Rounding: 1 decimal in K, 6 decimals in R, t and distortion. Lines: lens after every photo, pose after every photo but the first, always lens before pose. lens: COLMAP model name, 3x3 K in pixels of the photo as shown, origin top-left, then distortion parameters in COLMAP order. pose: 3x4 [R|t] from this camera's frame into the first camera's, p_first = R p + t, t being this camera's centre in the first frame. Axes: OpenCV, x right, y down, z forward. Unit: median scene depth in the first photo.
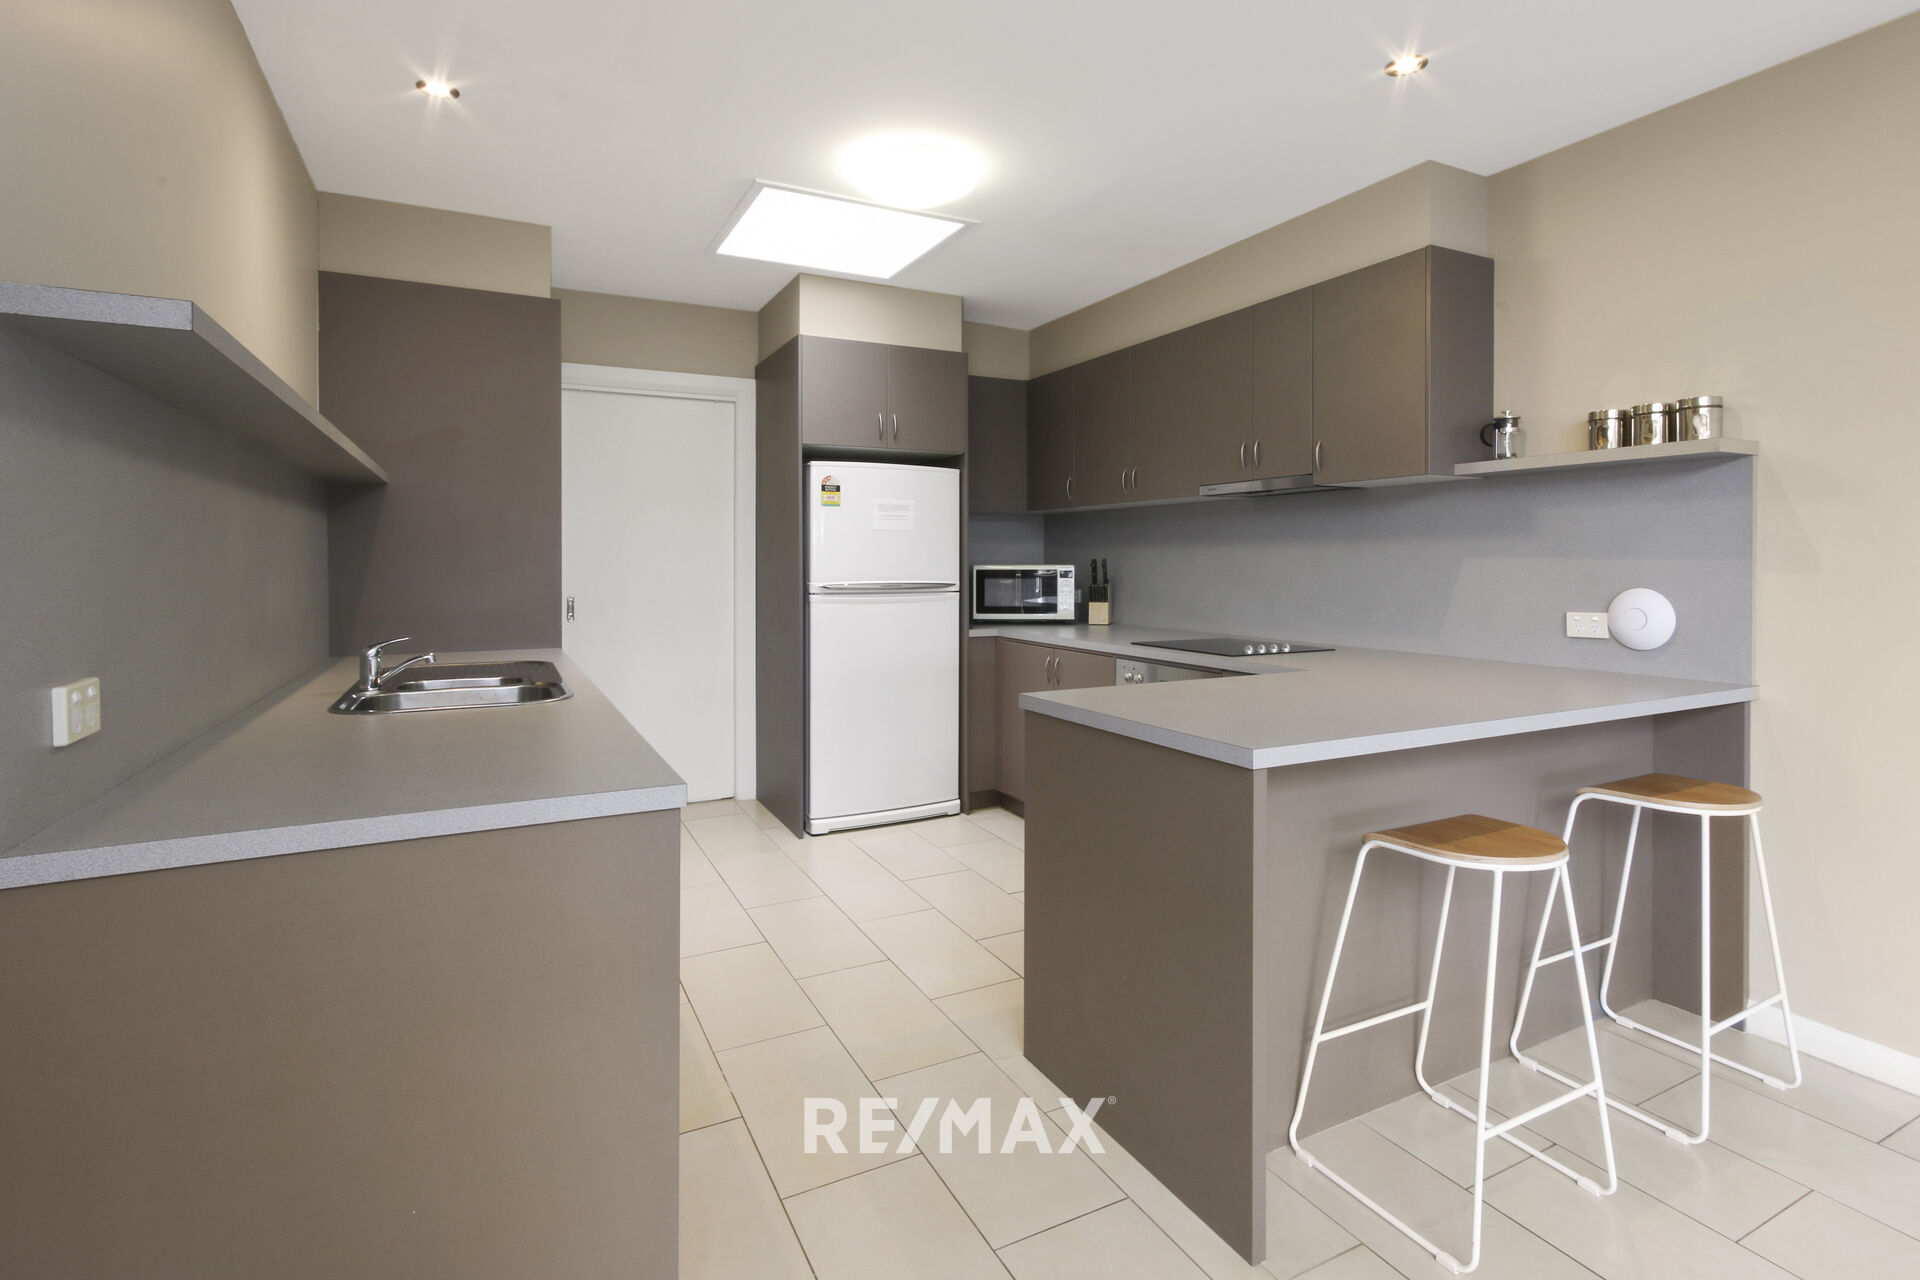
lens RADIAL K [[917.8, 0, 960.0], [0, 917.8, 640.0], [0, 0, 1]] dist [0.000052, -0.000004]
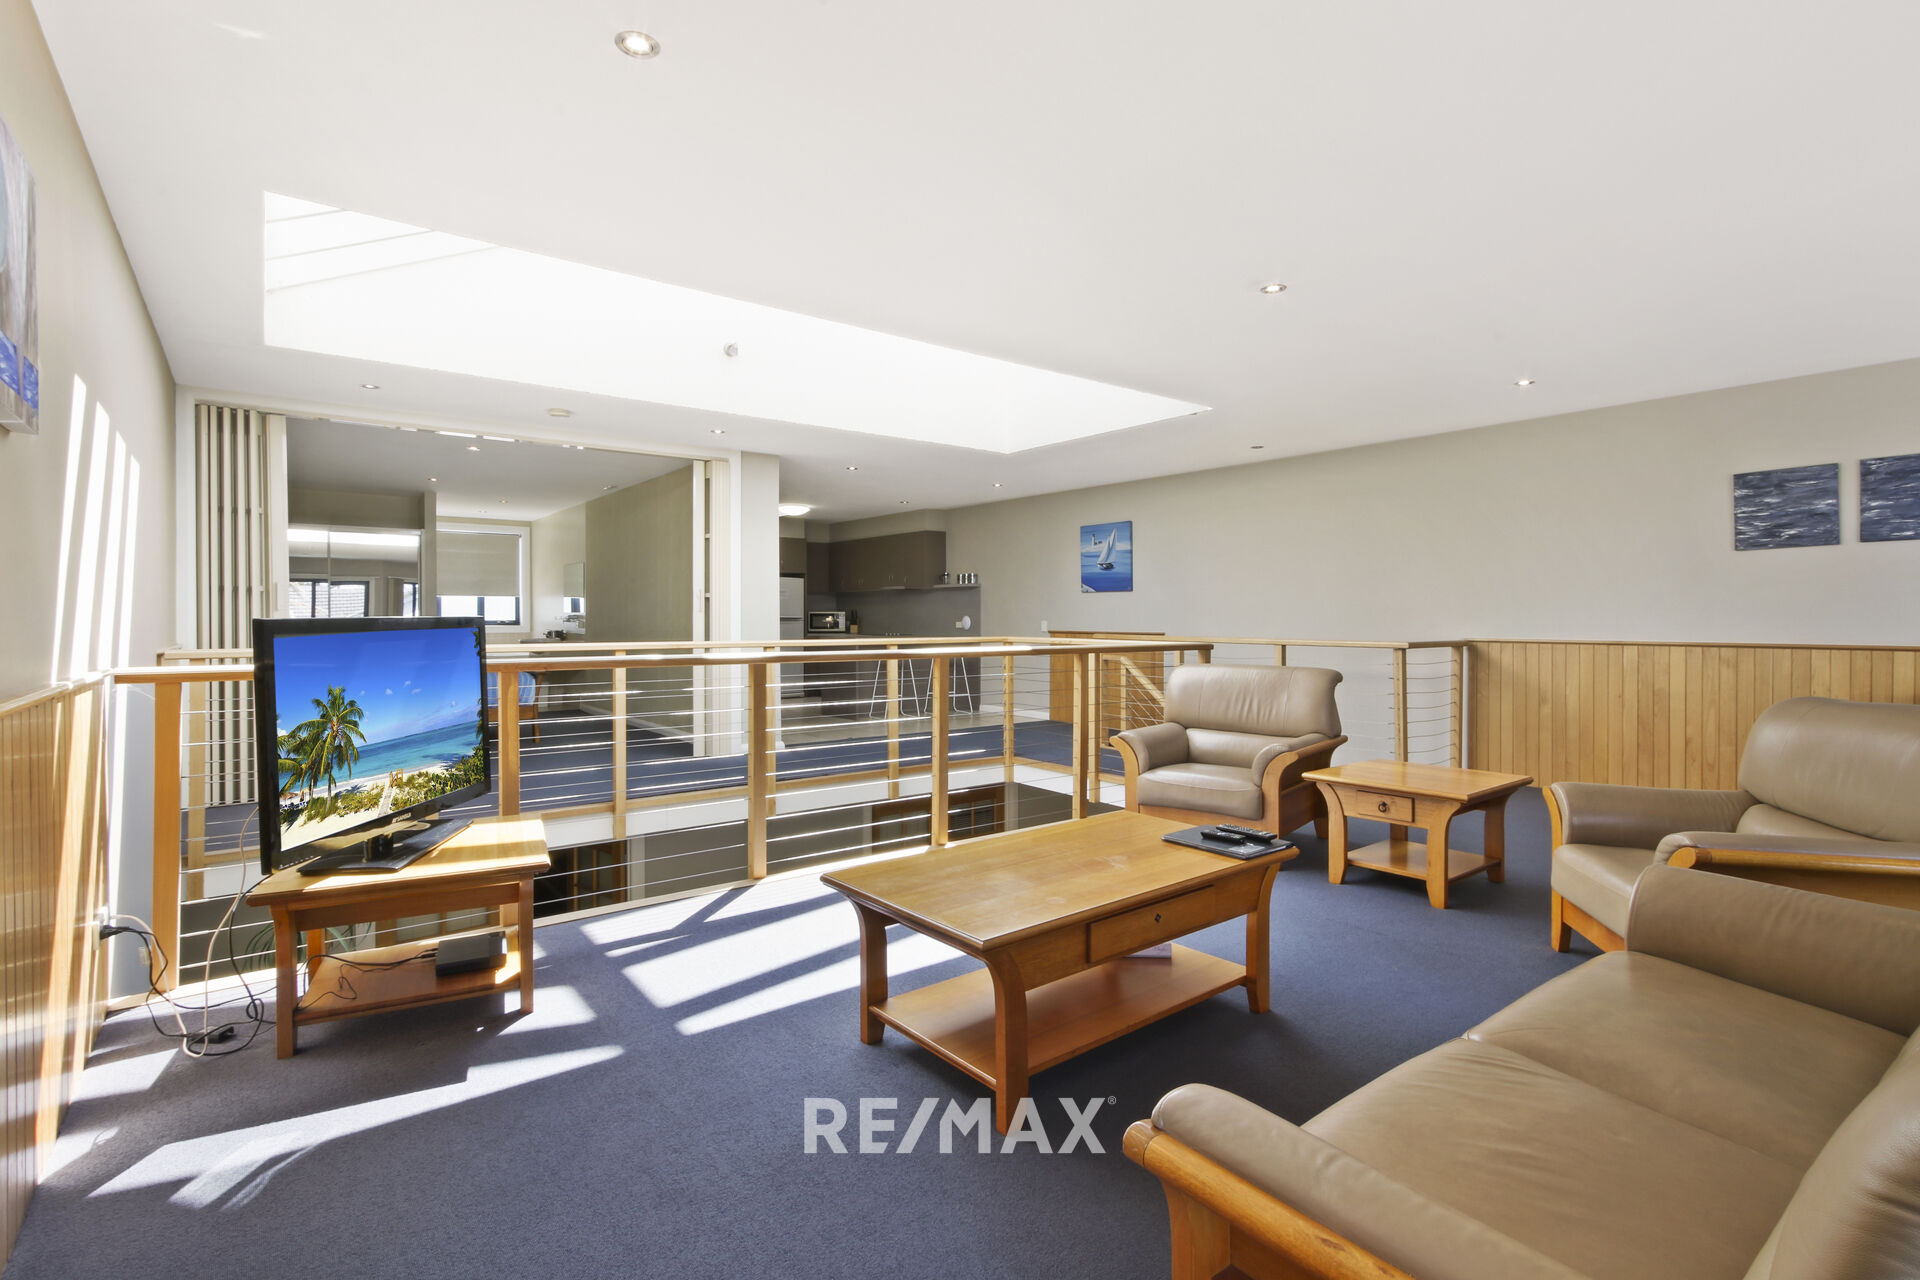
lens RADIAL K [[917.8, 0, 960.0], [0, 917.8, 640.0], [0, 0, 1]] dist [0.000052, -0.000004]
pose [[0.983106, -0.004007, 0.182991, -0.065935], [0.014951, 0.998178, -0.058465, 0.257266], [-0.182423, 0.060213, 0.981375, -2.680621]]
